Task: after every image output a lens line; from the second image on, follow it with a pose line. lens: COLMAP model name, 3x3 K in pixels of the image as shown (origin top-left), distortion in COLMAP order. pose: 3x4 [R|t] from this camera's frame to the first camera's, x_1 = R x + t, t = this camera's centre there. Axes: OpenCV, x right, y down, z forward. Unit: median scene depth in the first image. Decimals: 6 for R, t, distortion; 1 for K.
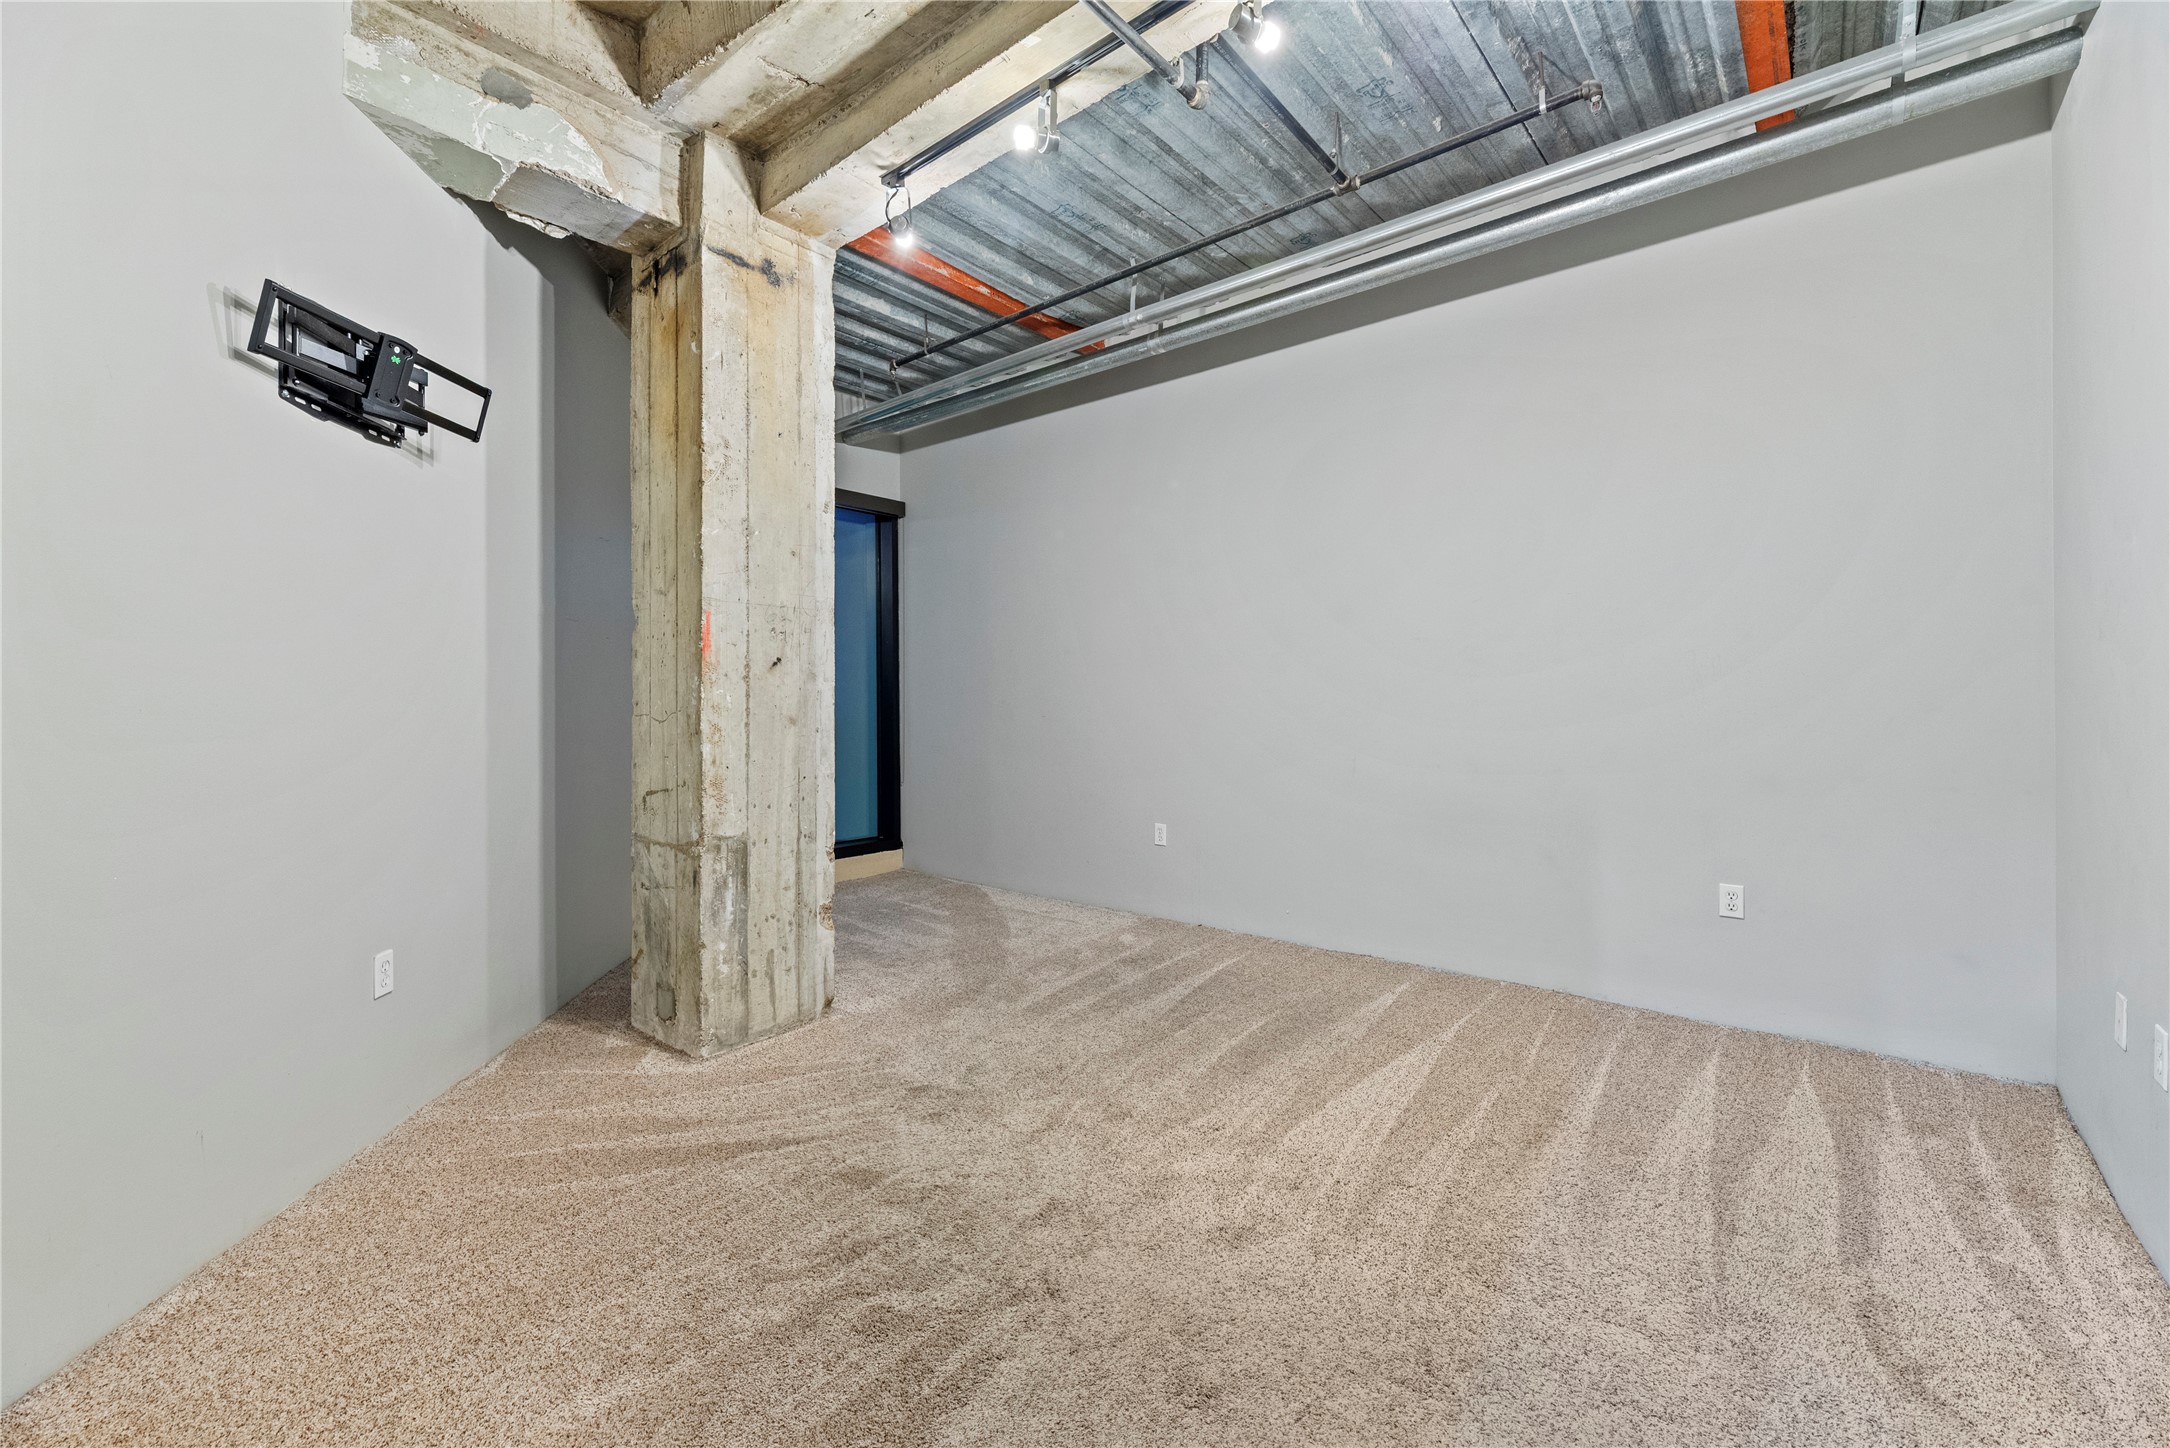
lens RADIAL K [[878.6, 0, 1087.7], [0, 878.6, 706.4], [0, 0, 1]] dist [-0.000704, 0.000078]
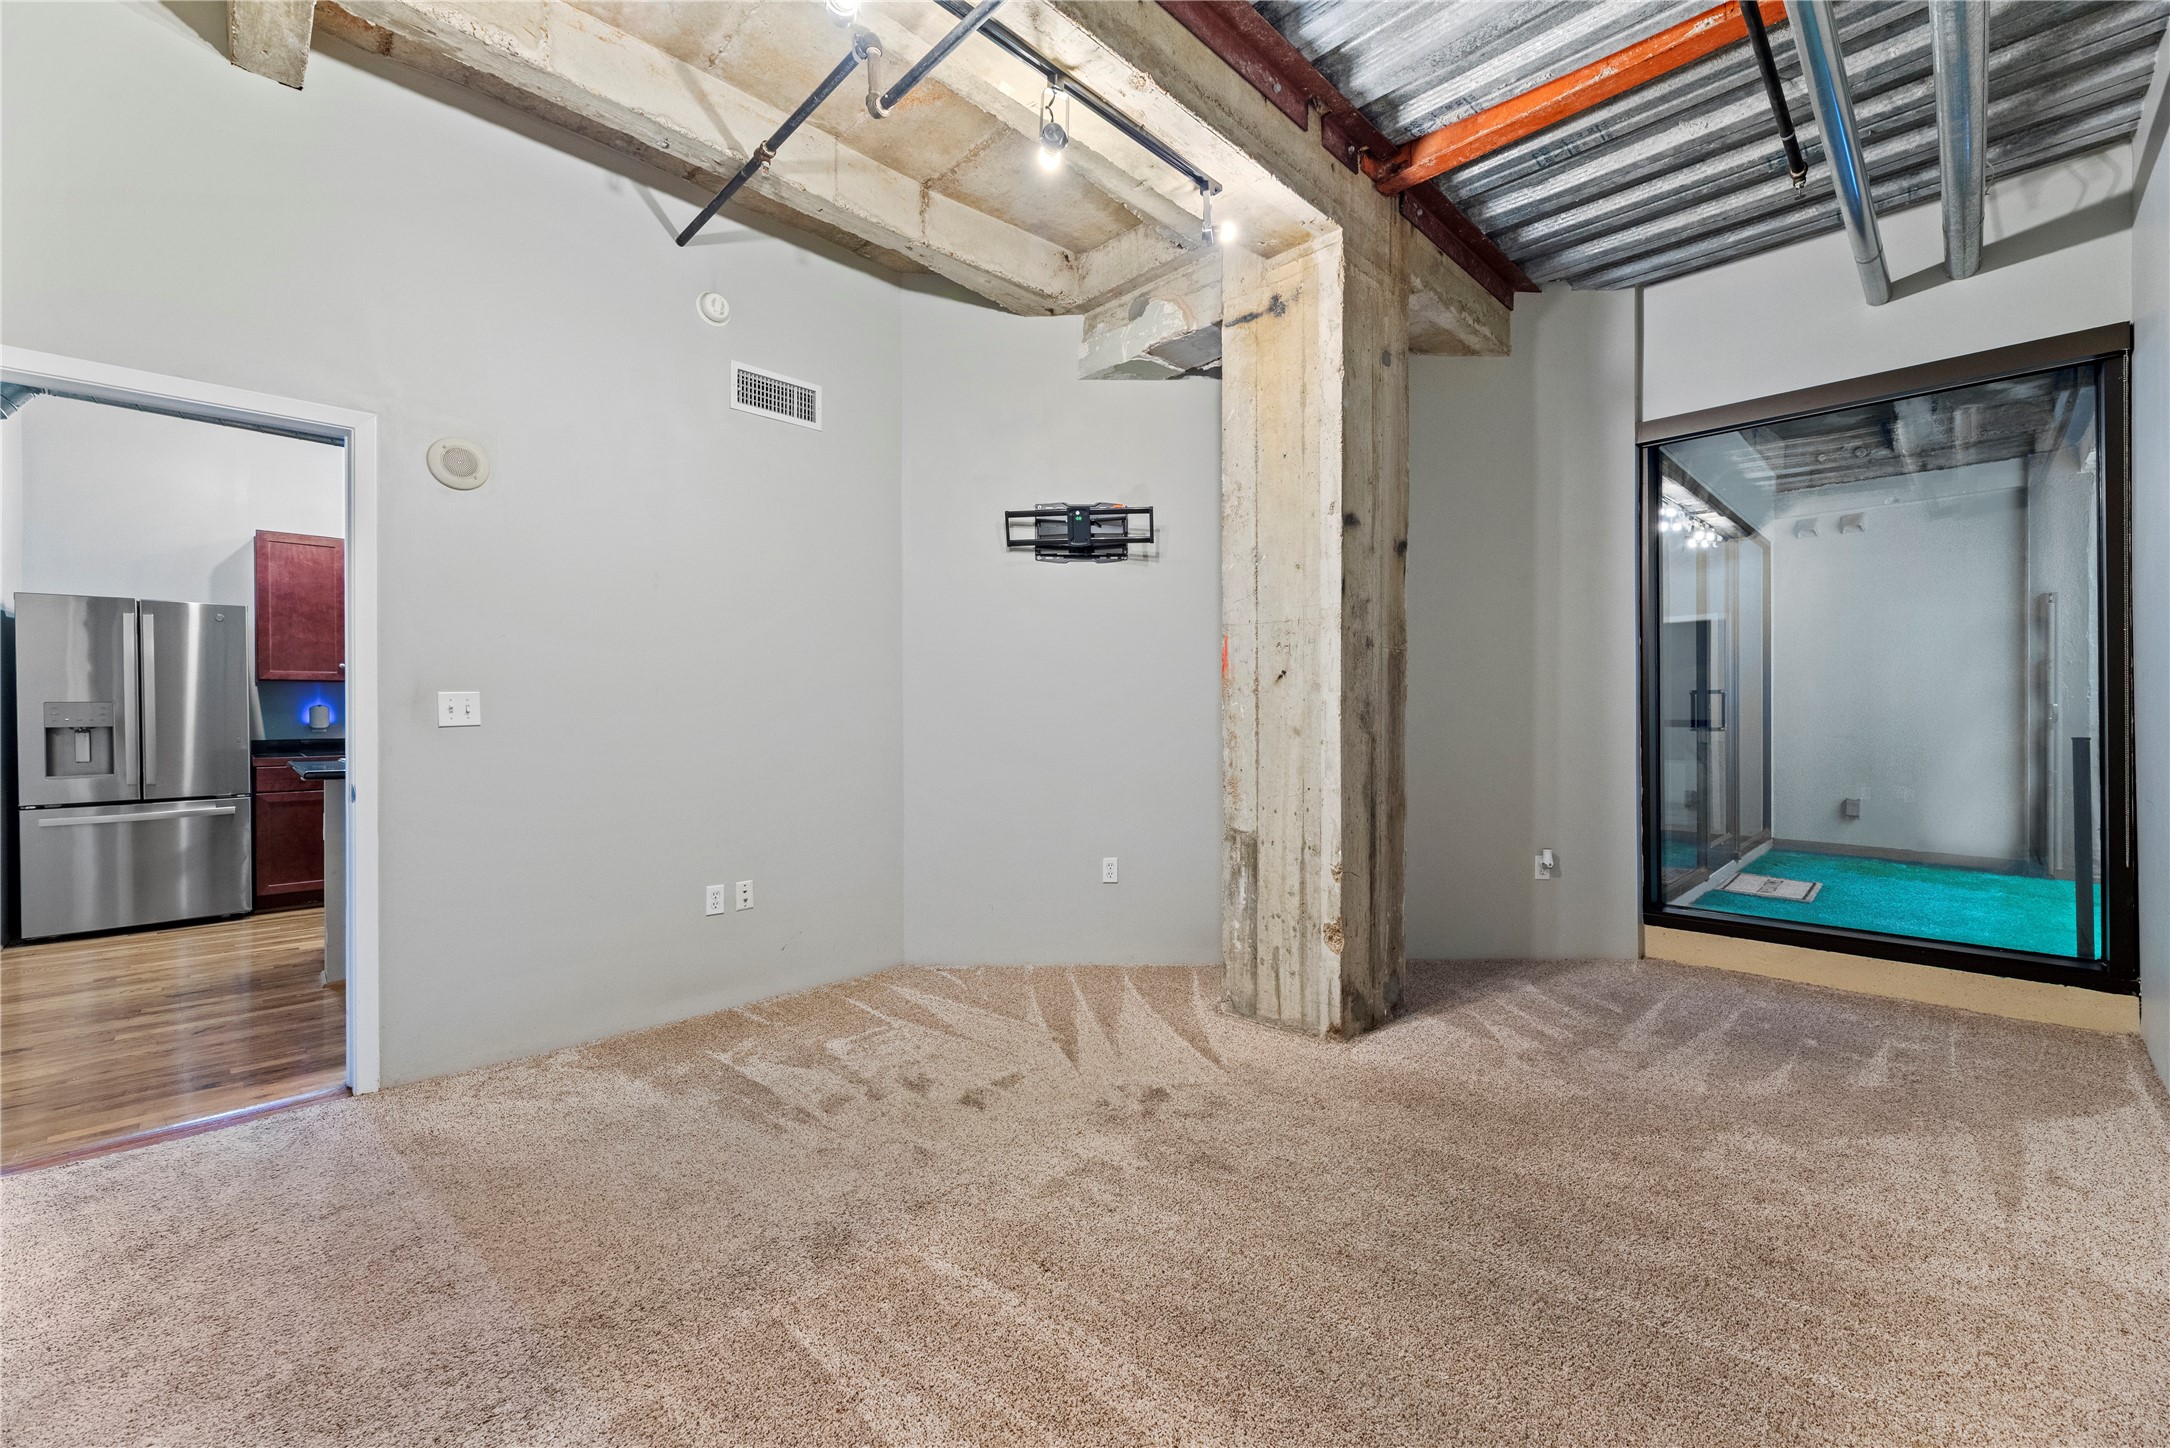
lens RADIAL K [[878.6, 0, 1087.3], [0, 878.6, 718.2], [0, 0, 1]] dist [-0.000704, 0.000078]
pose [[-0.092048, 0.011112, -0.995693, 0.712511], [-0.002190, 0.999933, 0.011361, -0.010100], [0.995752, 0.003226, -0.092017, 0.867434]]
